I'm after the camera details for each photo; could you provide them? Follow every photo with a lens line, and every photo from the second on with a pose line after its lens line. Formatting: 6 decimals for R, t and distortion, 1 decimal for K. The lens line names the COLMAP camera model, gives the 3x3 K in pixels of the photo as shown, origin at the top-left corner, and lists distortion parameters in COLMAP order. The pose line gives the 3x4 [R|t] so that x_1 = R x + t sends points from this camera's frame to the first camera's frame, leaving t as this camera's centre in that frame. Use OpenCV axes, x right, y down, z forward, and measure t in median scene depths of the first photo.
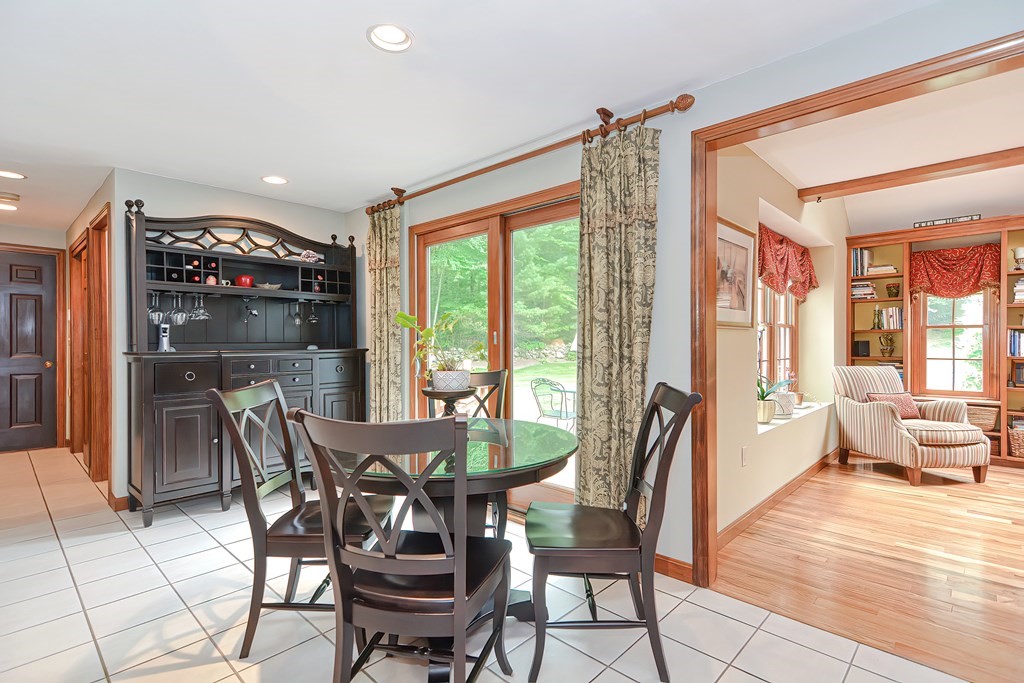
lens RADIAL K [[498.1, 0, 511.5], [0, 498.1, 347.3], [0, 0, 1]] dist [0.003133, 0.000355]
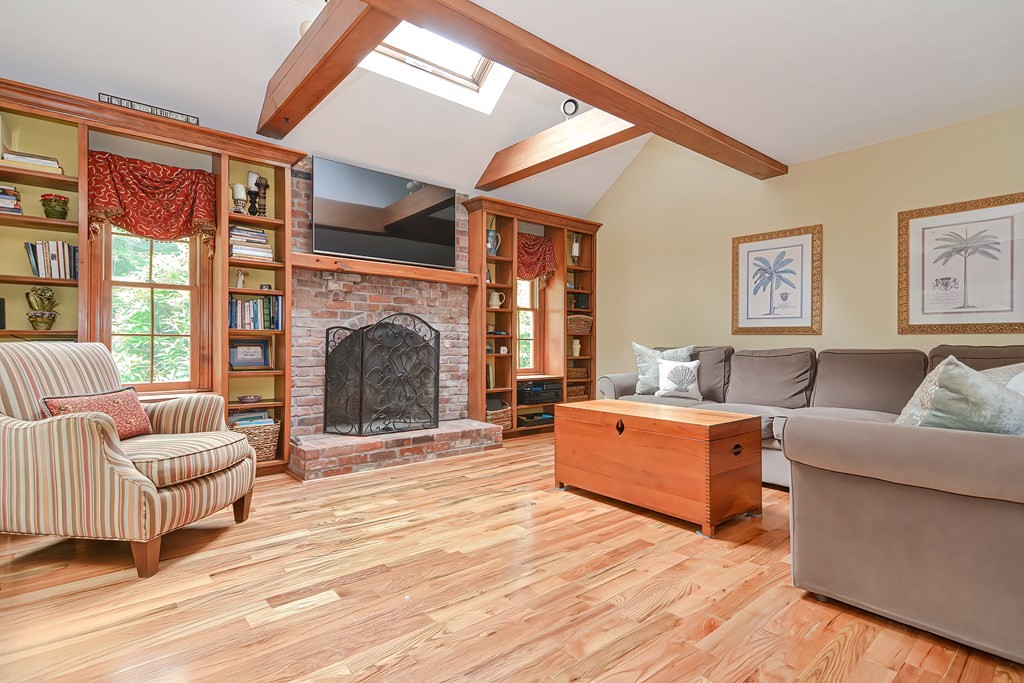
lens RADIAL K [[498.1, 0, 505.8], [0, 498.1, 345.4], [0, 0, 1]] dist [0.003133, 0.000355]
pose [[0.094241, 0.004673, 0.995538, 0.304586], [0.007531, 0.999957, -0.005407, 0.048596], [-0.995521, 0.008007, 0.094201, 0.523536]]
